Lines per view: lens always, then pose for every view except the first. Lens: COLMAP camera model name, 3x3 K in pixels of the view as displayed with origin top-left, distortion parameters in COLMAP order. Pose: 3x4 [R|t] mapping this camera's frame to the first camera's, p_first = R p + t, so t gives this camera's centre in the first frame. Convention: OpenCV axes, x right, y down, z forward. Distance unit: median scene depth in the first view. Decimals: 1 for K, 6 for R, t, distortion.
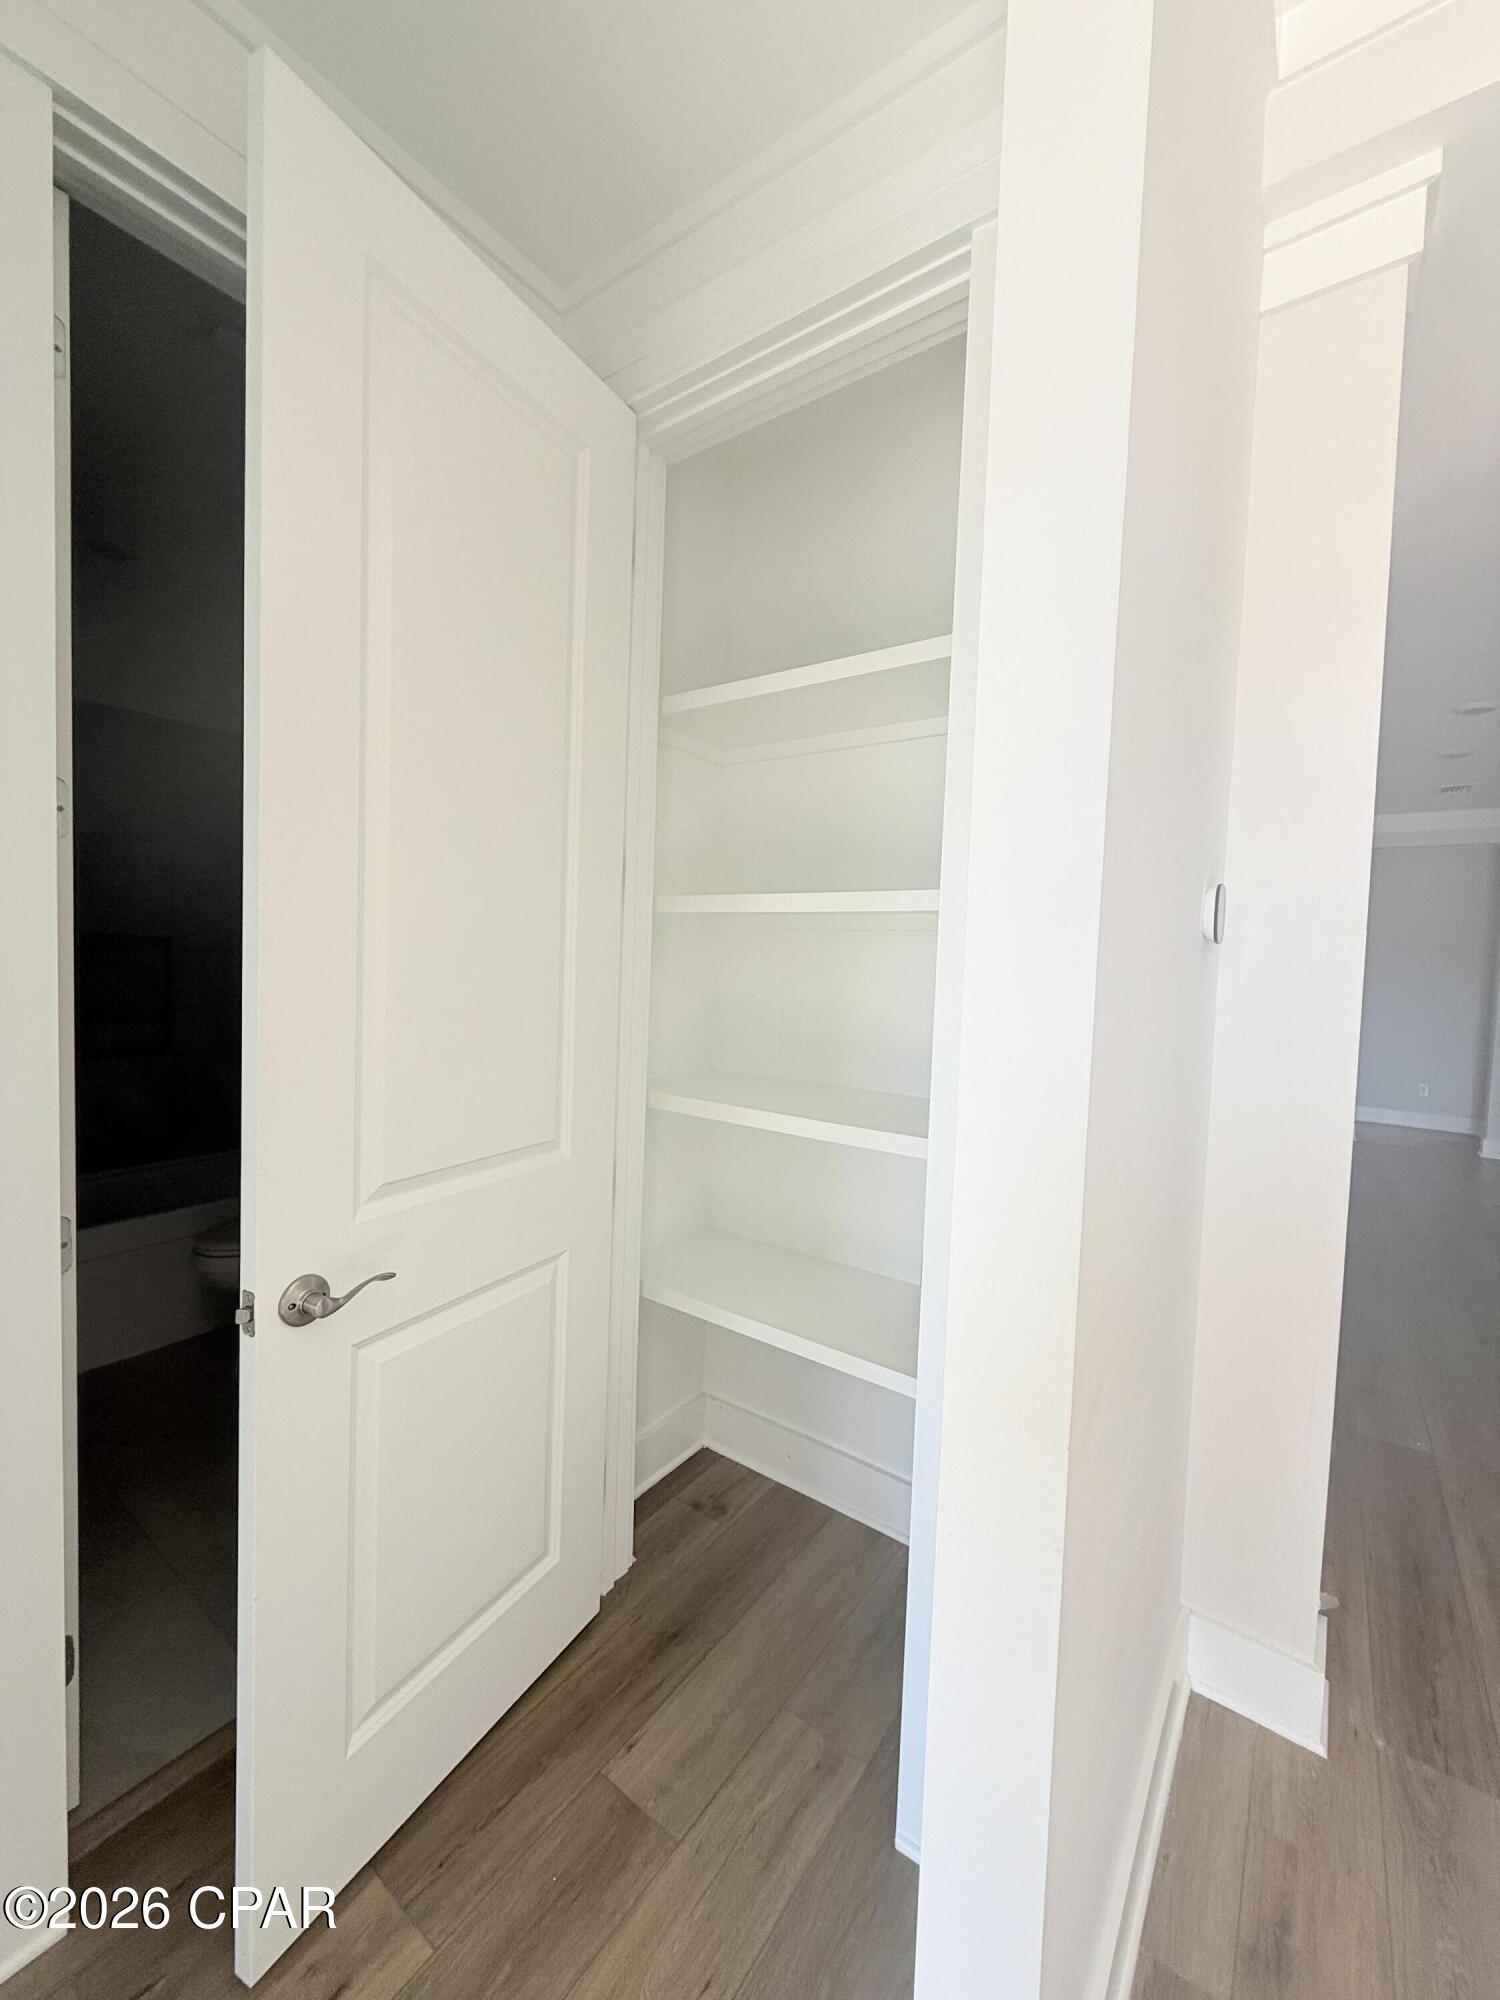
lens RADIAL K [[797.5, 0, 750.0], [0, 797.5, 1000.0], [0, 0, 1]] dist [-0.002608, 0.000063]
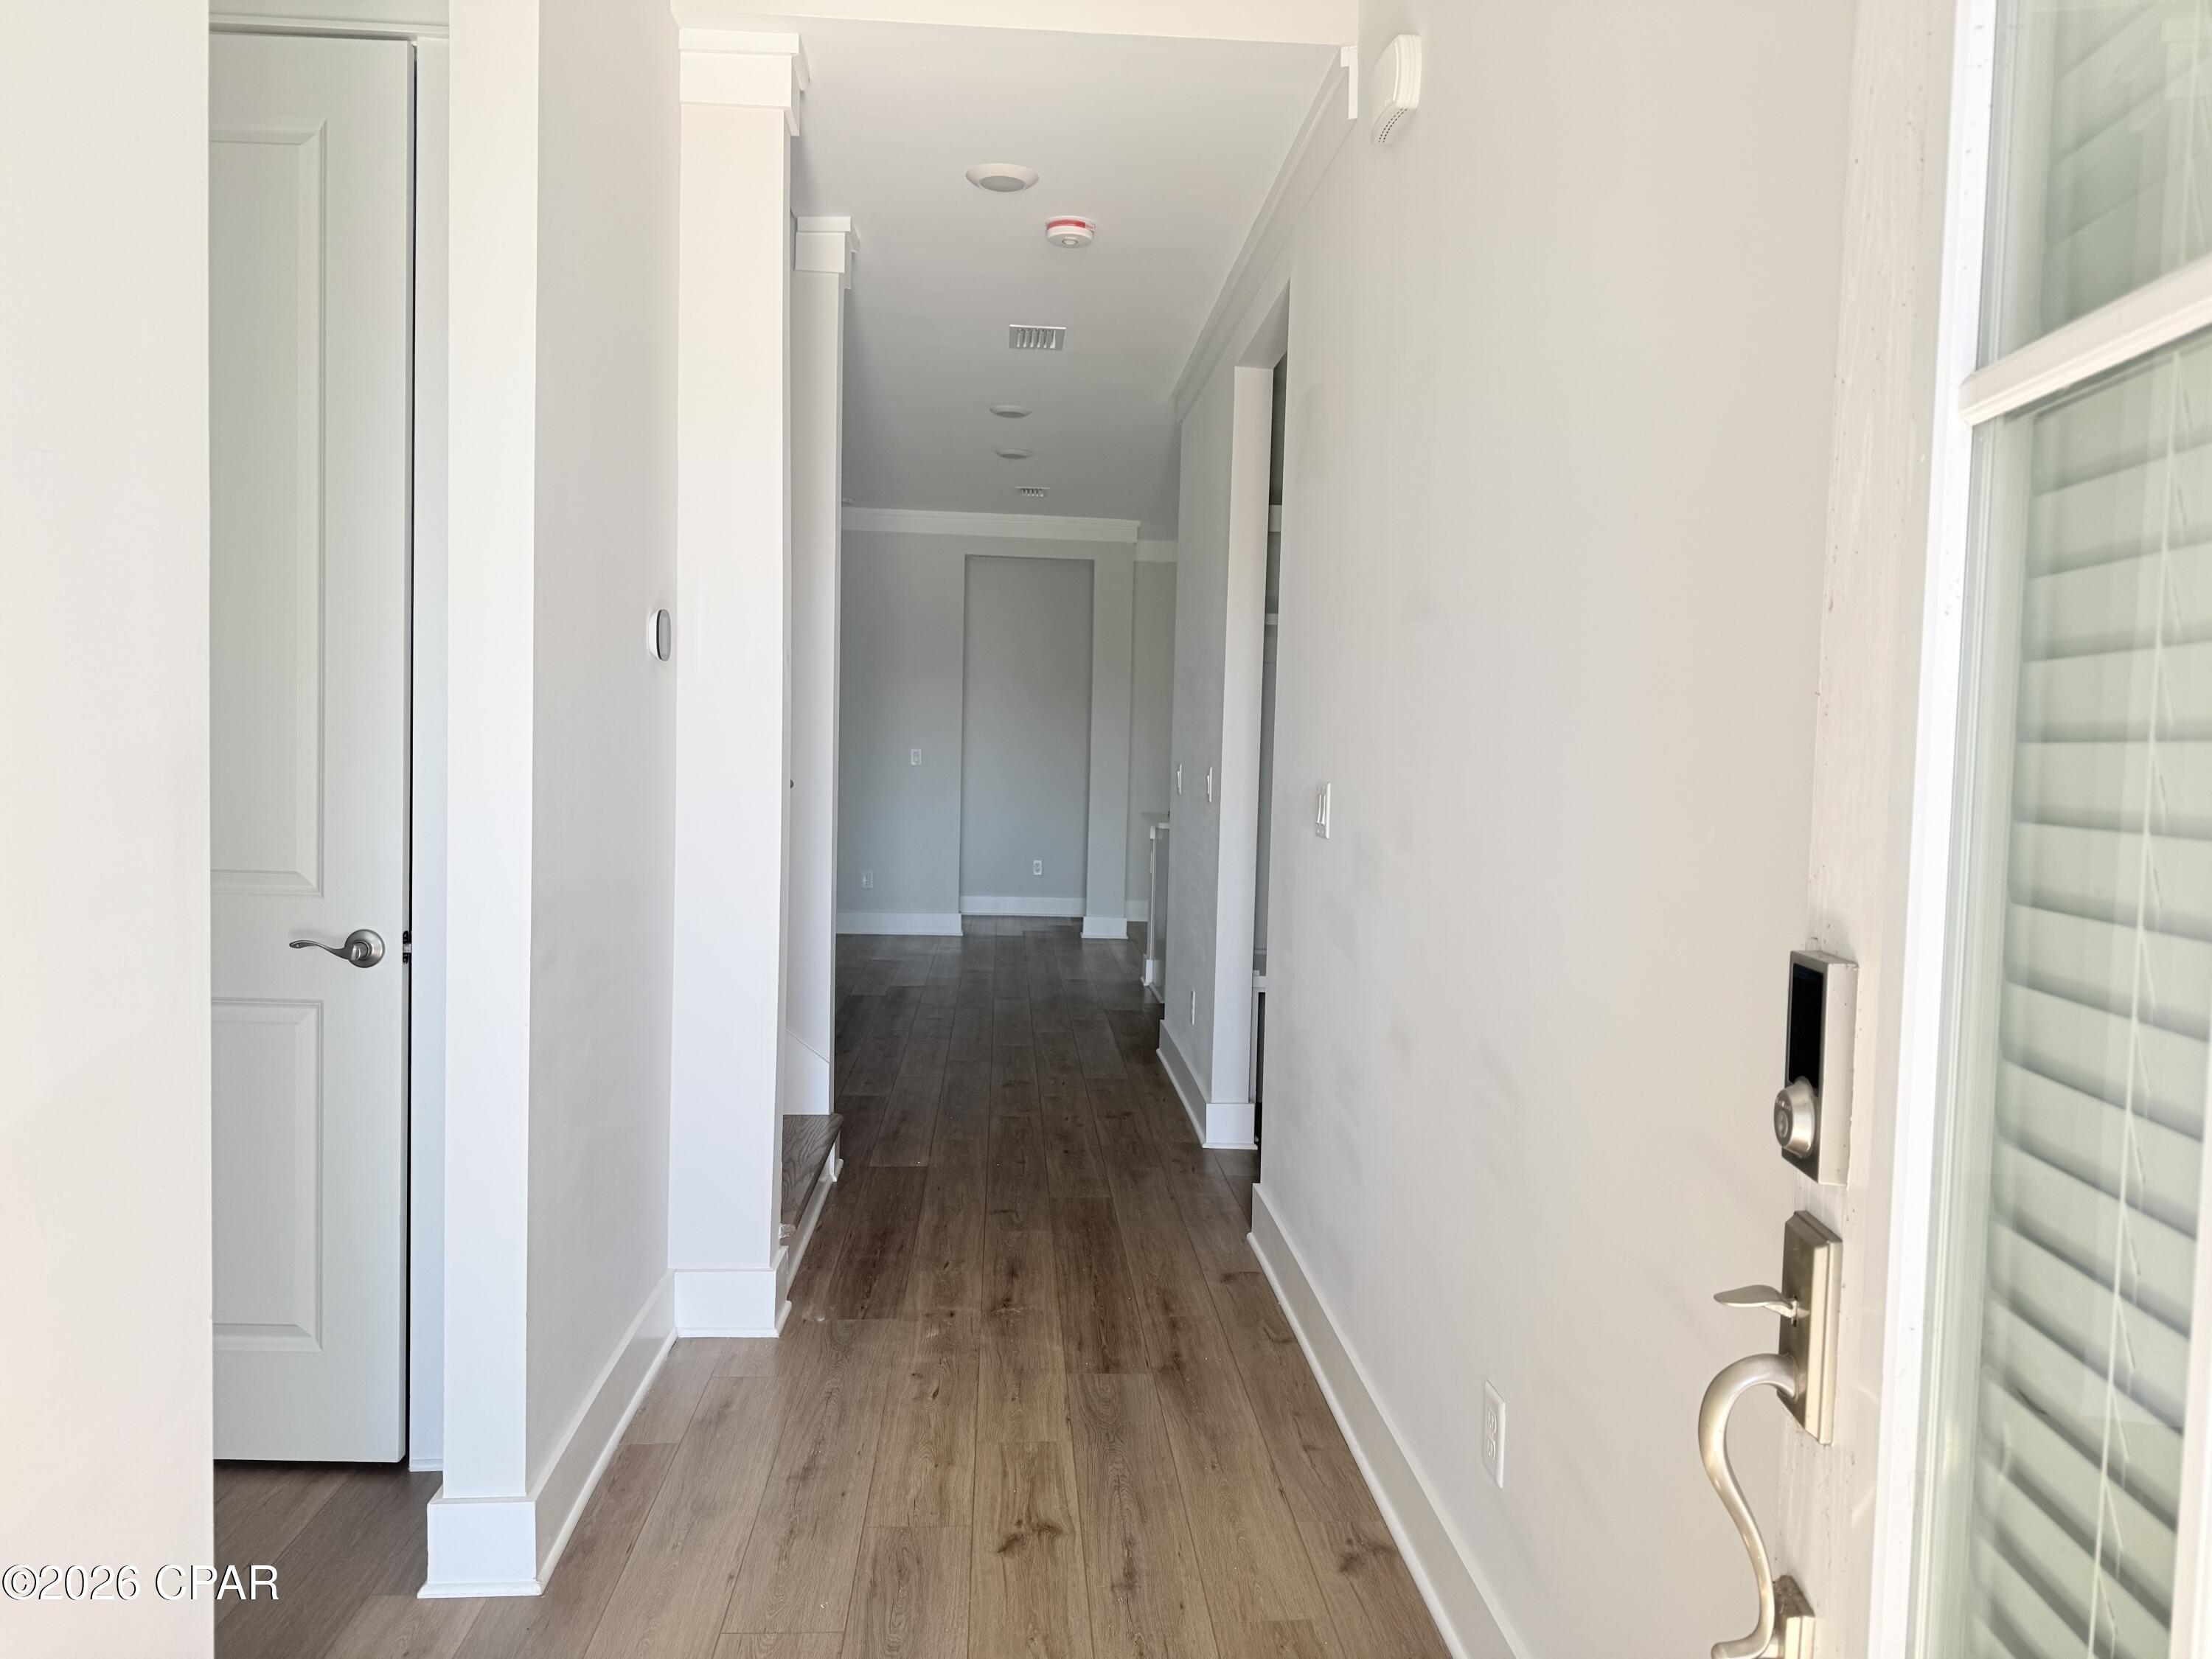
lens RADIAL K [[1570.9, 0, 1106.0], [0, 1570.9, 829.5], [0, 0, 1]] dist [-0.000737, -0.000083]
pose [[0.771084, -0.048051, 0.634918, -0.342226], [0.031794, 0.998810, 0.036977, 0.099051], [-0.635940, -0.008325, 0.771694, -1.060166]]
